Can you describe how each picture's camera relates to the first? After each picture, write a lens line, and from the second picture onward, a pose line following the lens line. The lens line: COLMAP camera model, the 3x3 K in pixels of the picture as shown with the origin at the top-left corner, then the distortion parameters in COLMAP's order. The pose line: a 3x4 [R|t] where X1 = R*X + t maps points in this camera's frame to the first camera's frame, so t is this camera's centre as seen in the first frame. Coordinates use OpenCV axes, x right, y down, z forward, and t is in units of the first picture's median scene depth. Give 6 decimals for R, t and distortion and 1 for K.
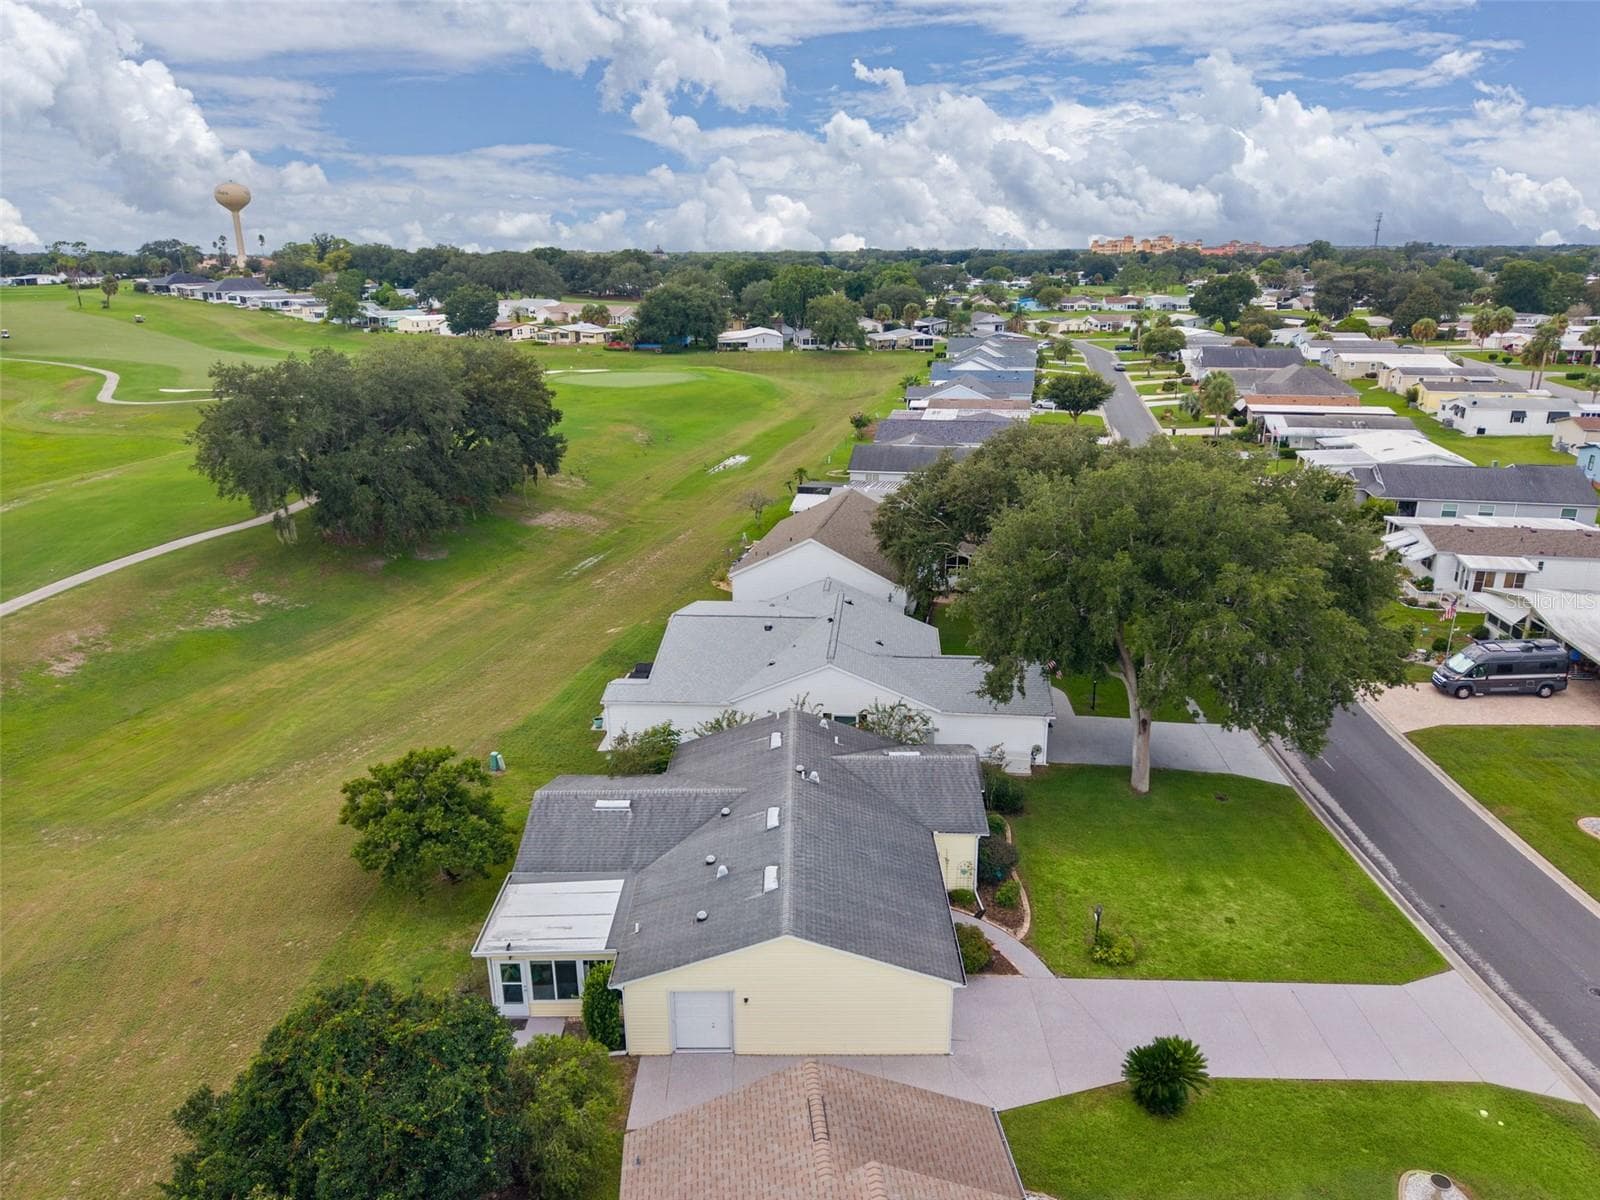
lens RADIAL K [[1074.7, 0, 797.3], [0, 1074.7, 606.9], [0, 0, 1]] dist [0.053687, -0.059967]
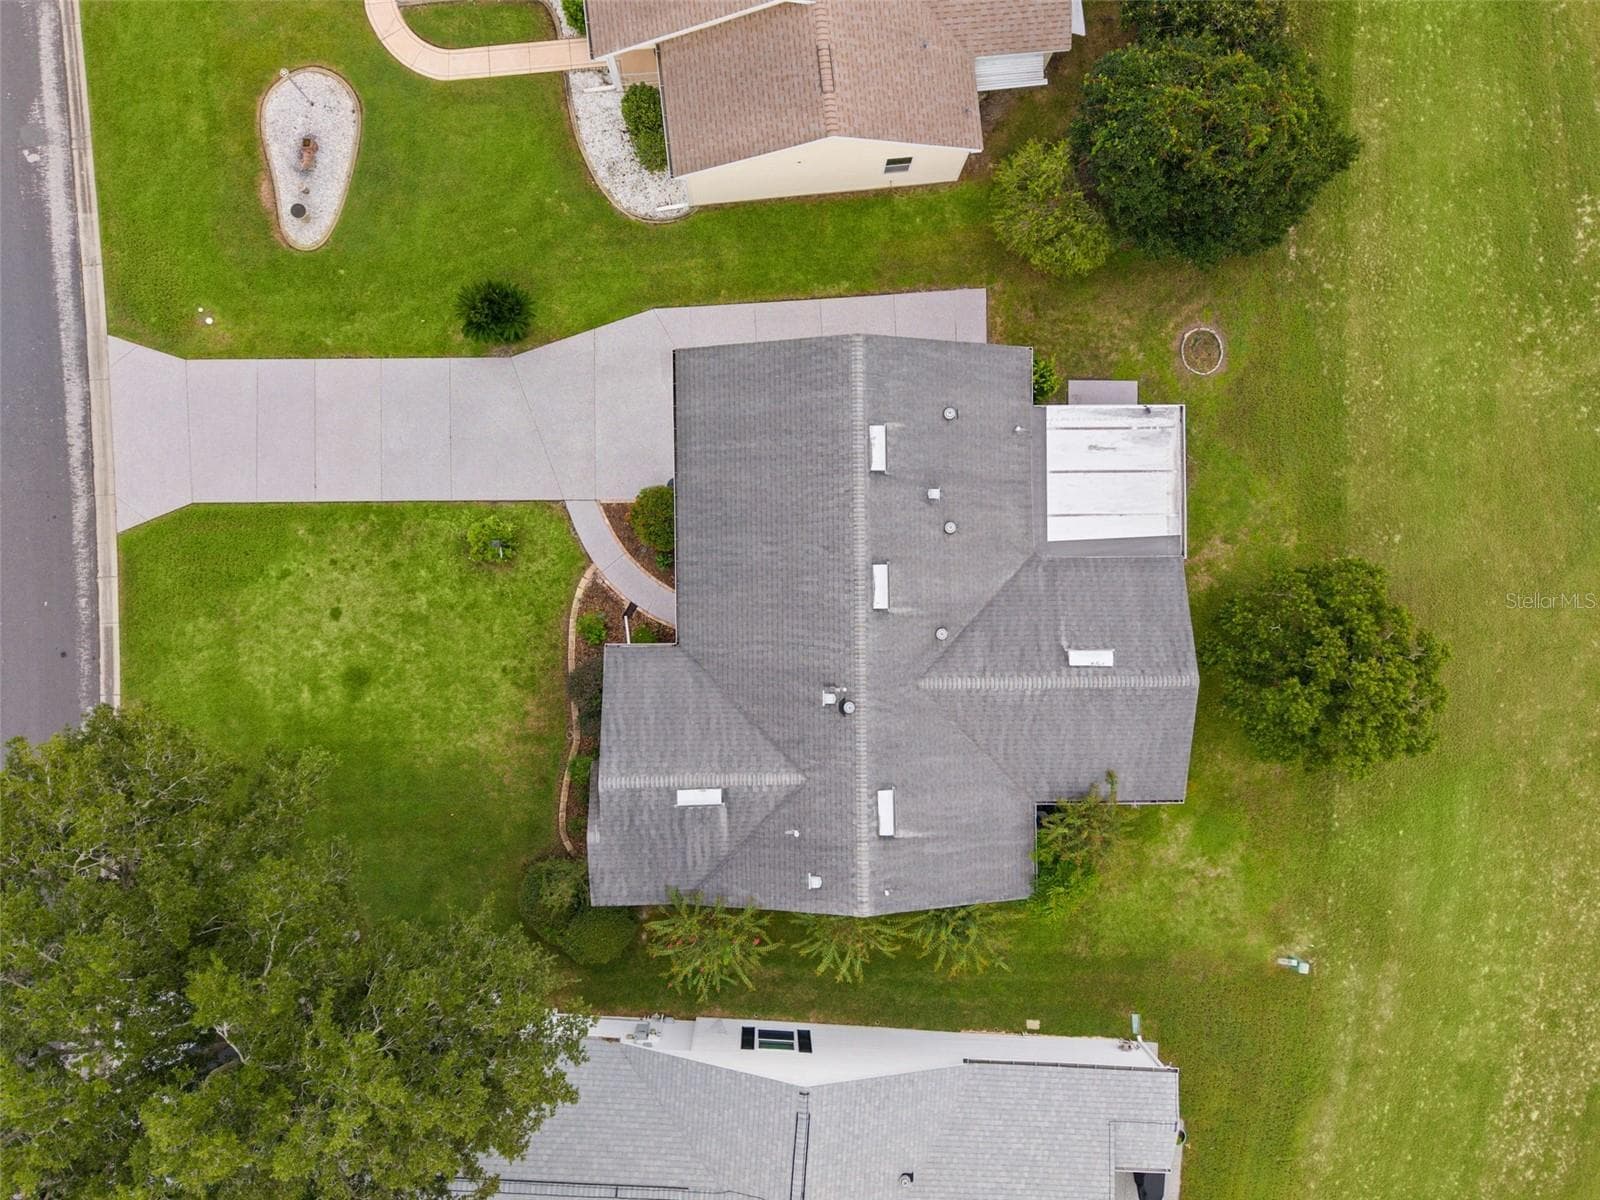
lens RADIAL K [[1084.2, 0, 812.1], [0, 1084.2, 604.7], [0, 0, 1]] dist [0.073941, -0.109866]
pose [[-0.999491, 0.014907, -0.028209, 0.023861], [-0.031450, -0.311542, 0.949712, -0.265243], [0.005369, 0.950115, 0.311852, 0.358306]]
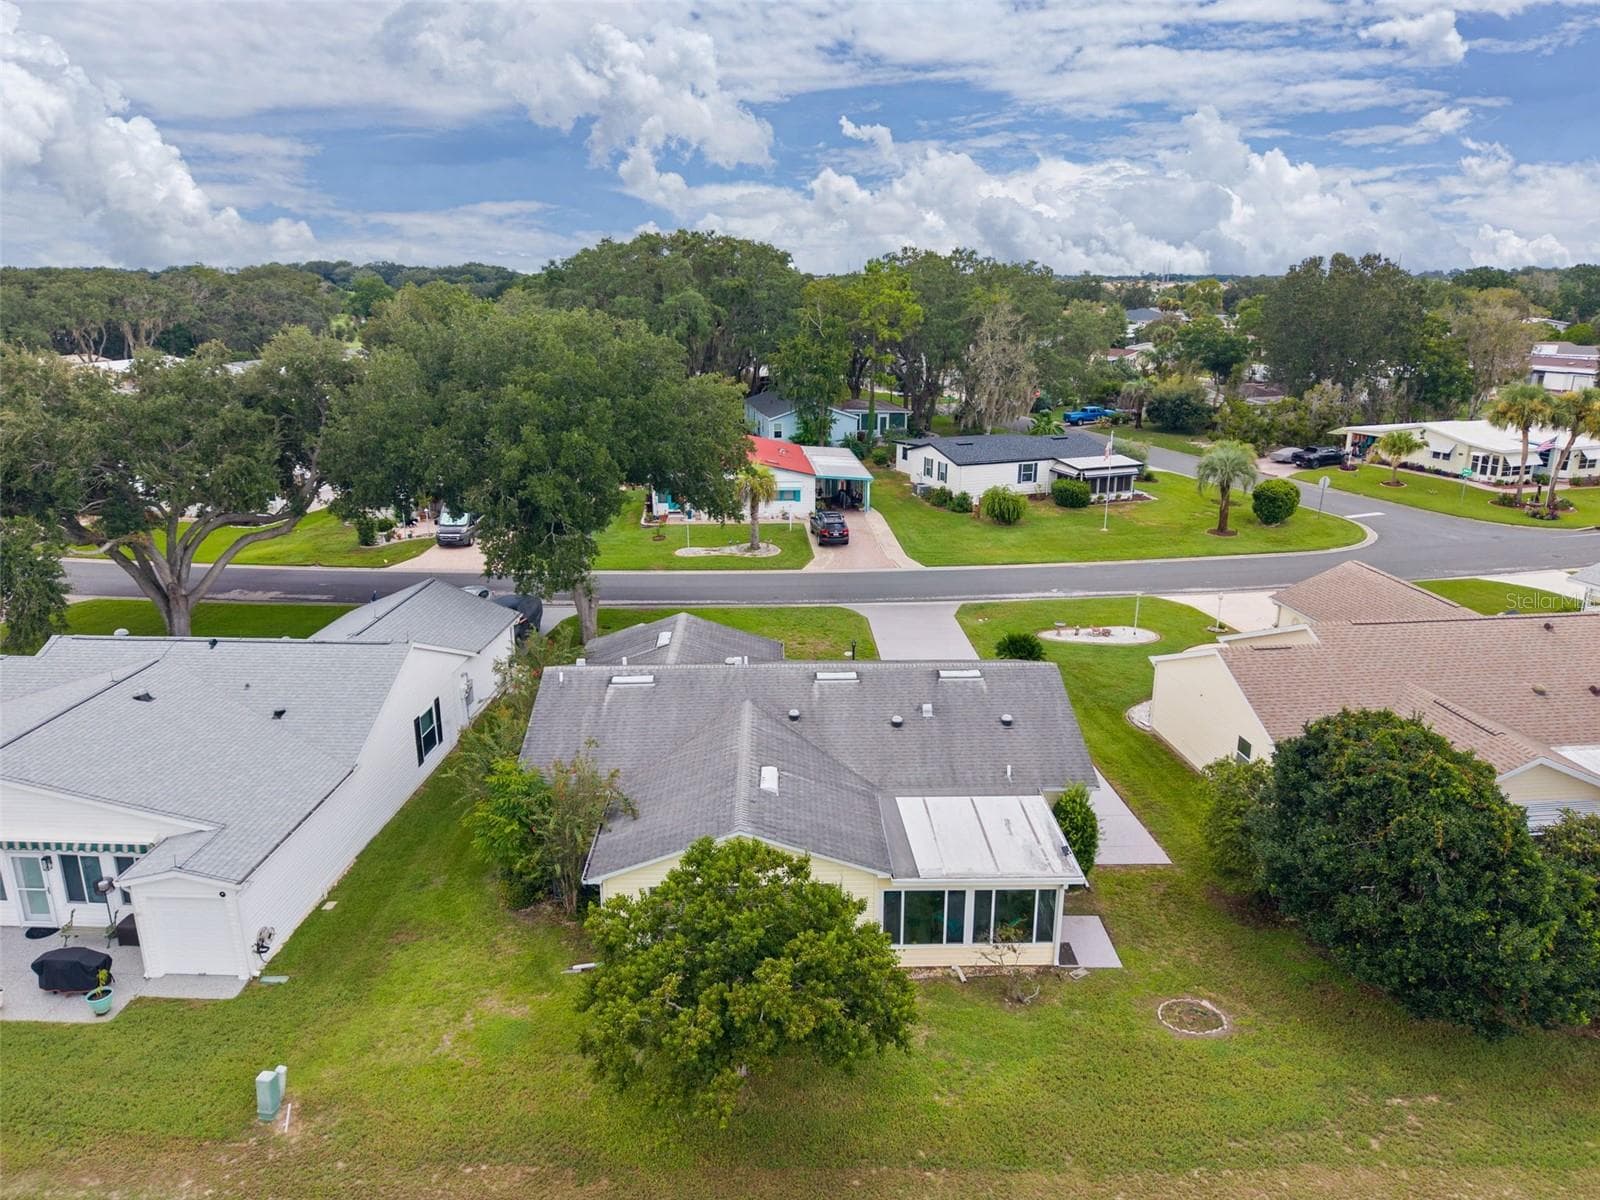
lens RADIAL K [[1084.2, 0, 812.1], [0, 1084.2, 604.7], [0, 0, 1]] dist [0.073941, -0.109866]
pose [[-0.041559, -0.282971, 0.958228, -0.401328], [0.310837, 0.907801, 0.281561, -0.053436], [-0.949554, 0.309554, 0.050231, 0.448715]]
